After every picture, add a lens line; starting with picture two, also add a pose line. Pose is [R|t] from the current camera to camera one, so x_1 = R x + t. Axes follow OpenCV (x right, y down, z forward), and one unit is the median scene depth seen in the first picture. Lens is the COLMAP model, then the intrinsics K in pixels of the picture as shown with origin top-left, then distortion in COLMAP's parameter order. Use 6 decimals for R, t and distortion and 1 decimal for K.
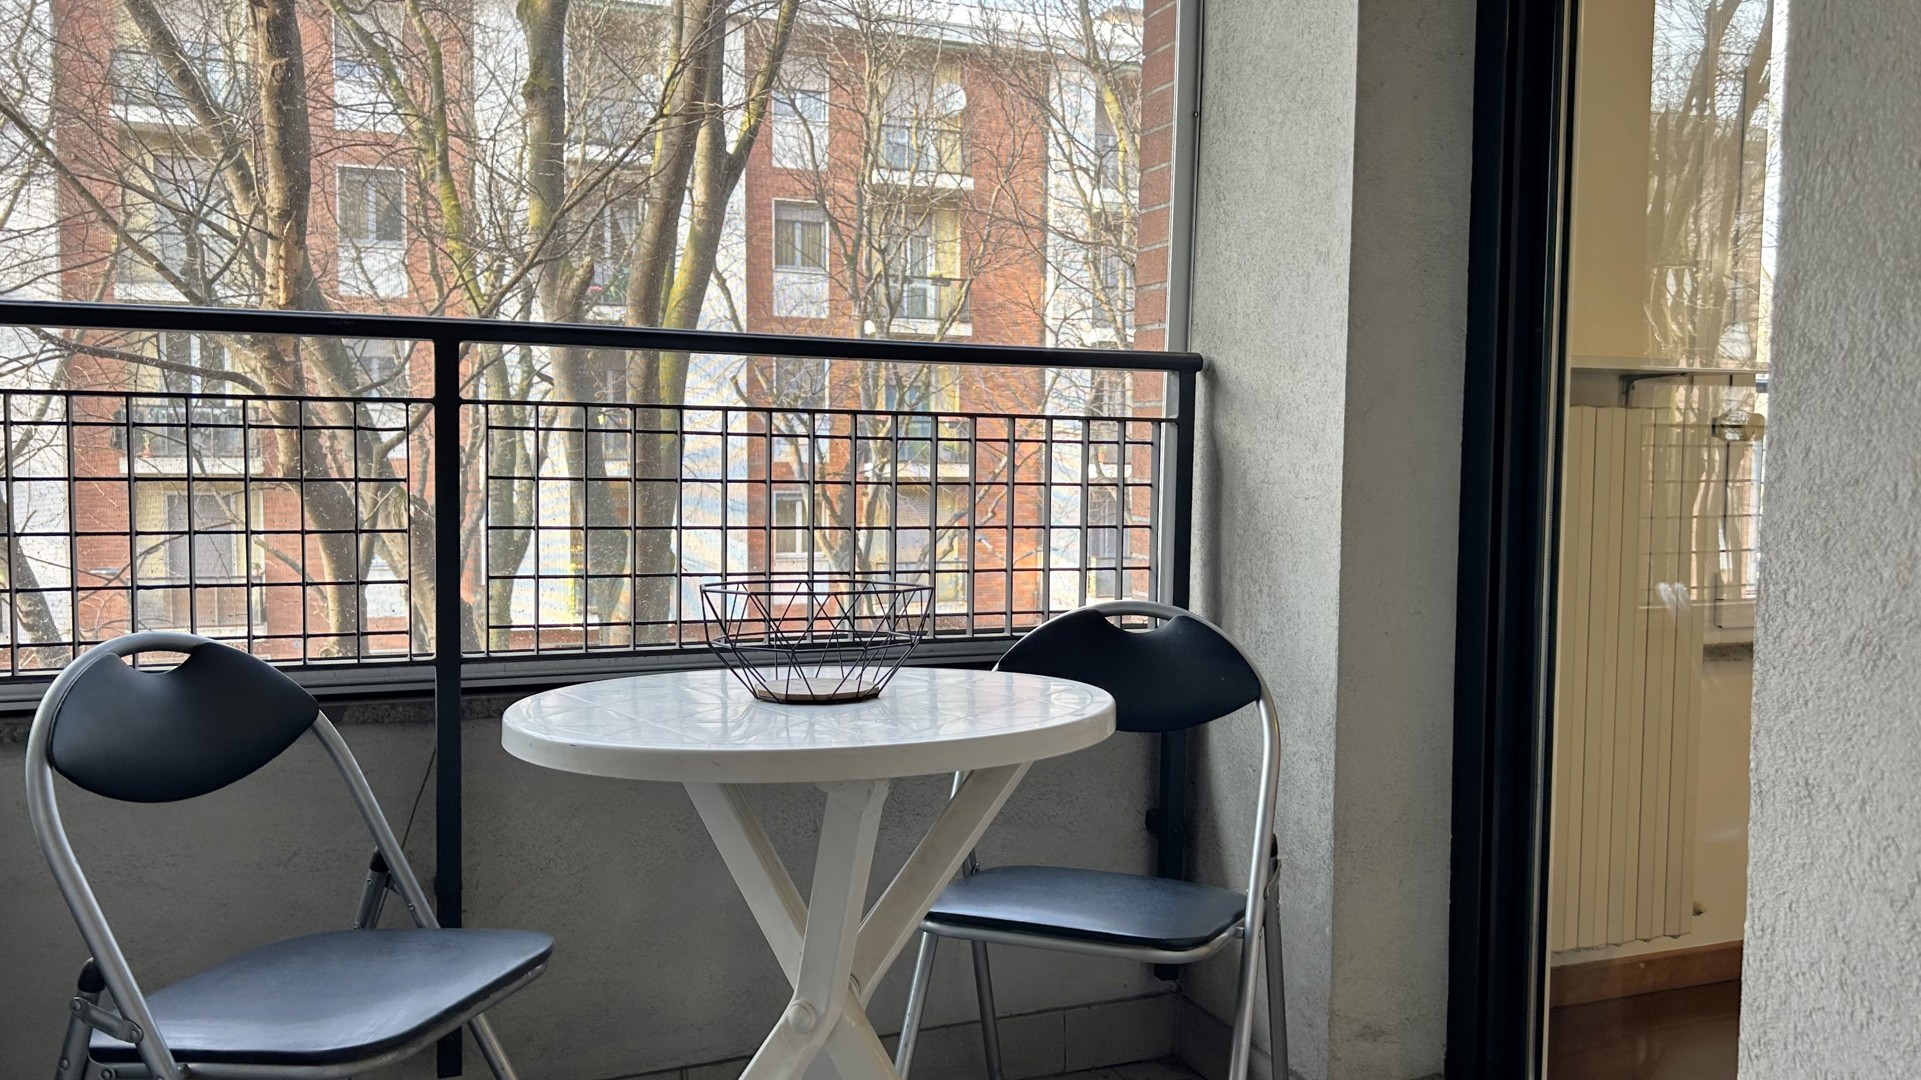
lens RADIAL K [[1440.4, 0, 968.5], [0, 1440.4, 540.9], [0, 0, 1]] dist [0.096283, -0.140211]
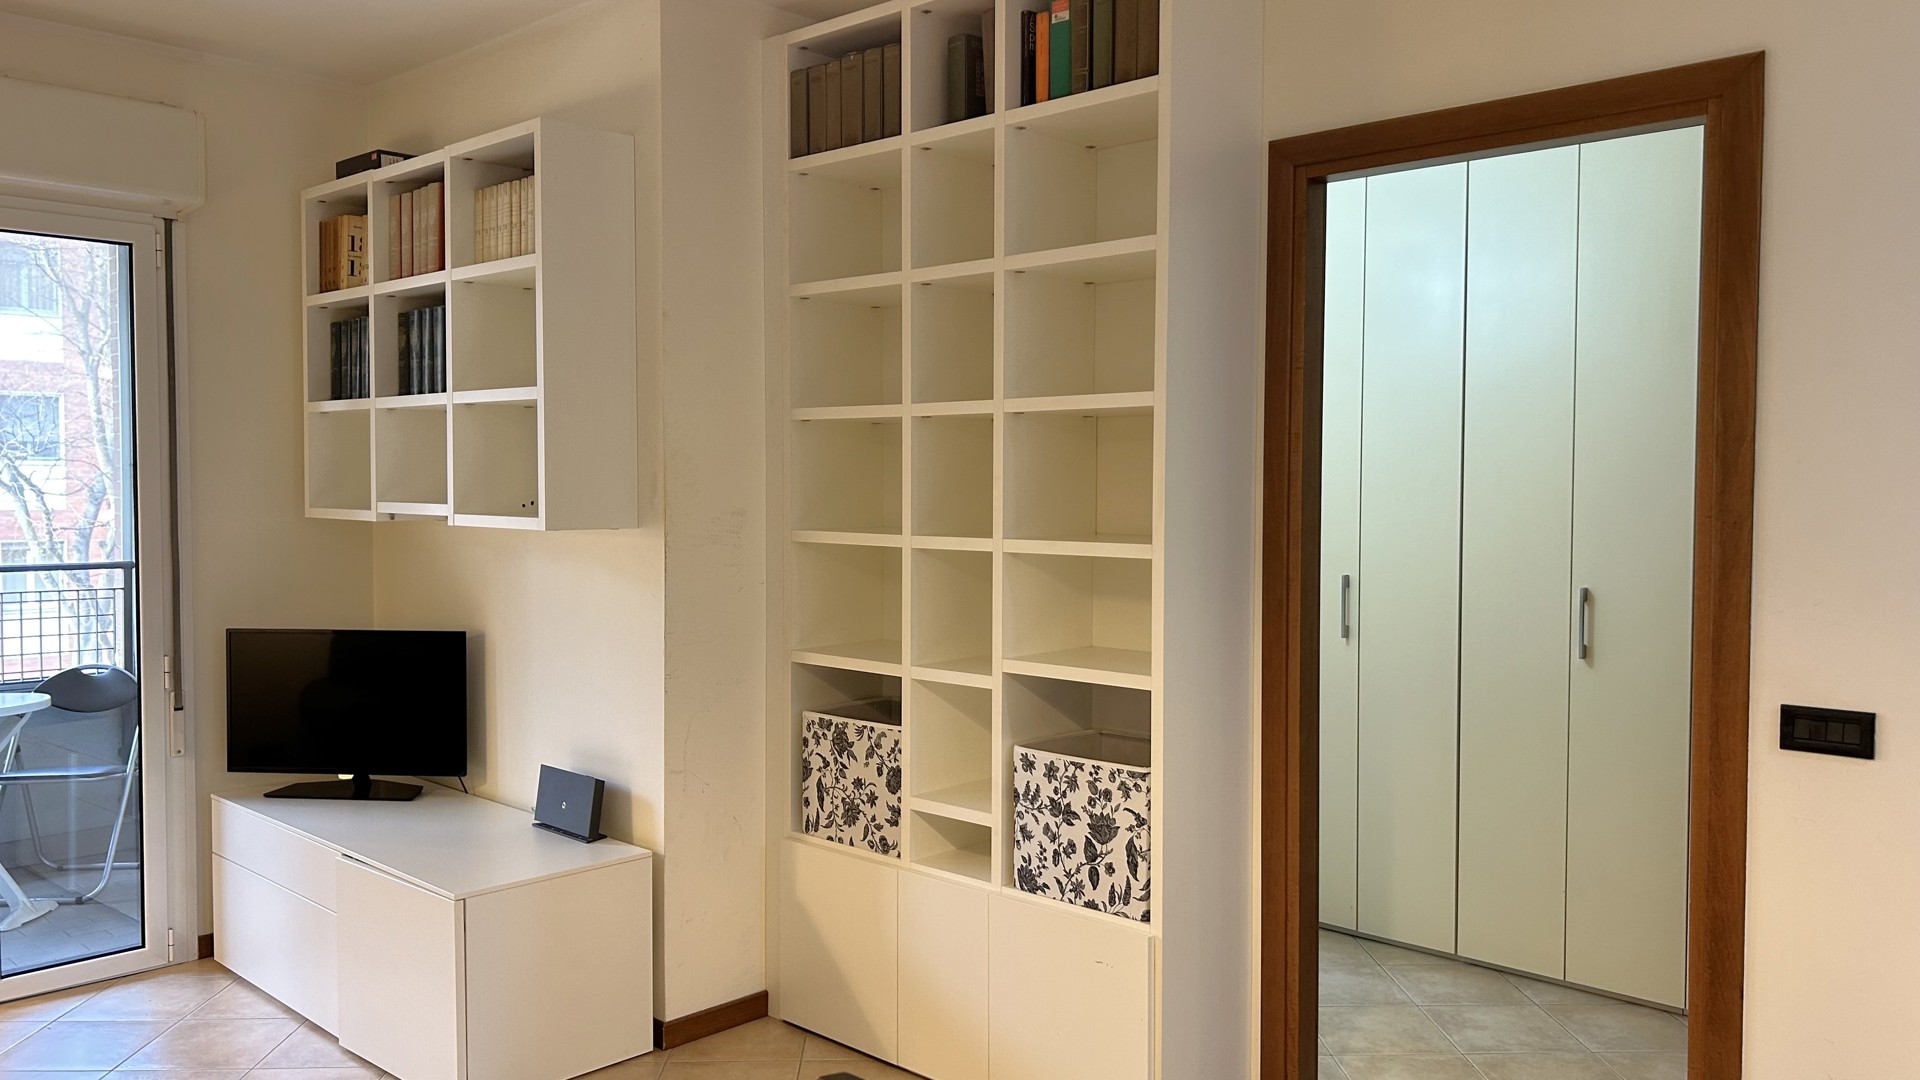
lens RADIAL K [[1440.1, 0, 998.7], [0, 1440.1, 528.7], [0, 0, 1]] dist [0.095420, -0.122180]
pose [[0.898502, -0.019966, 0.438515, 0.429115], [0.027878, 0.999544, -0.011611, -0.125973], [-0.438083, 0.022658, 0.898649, -2.109599]]
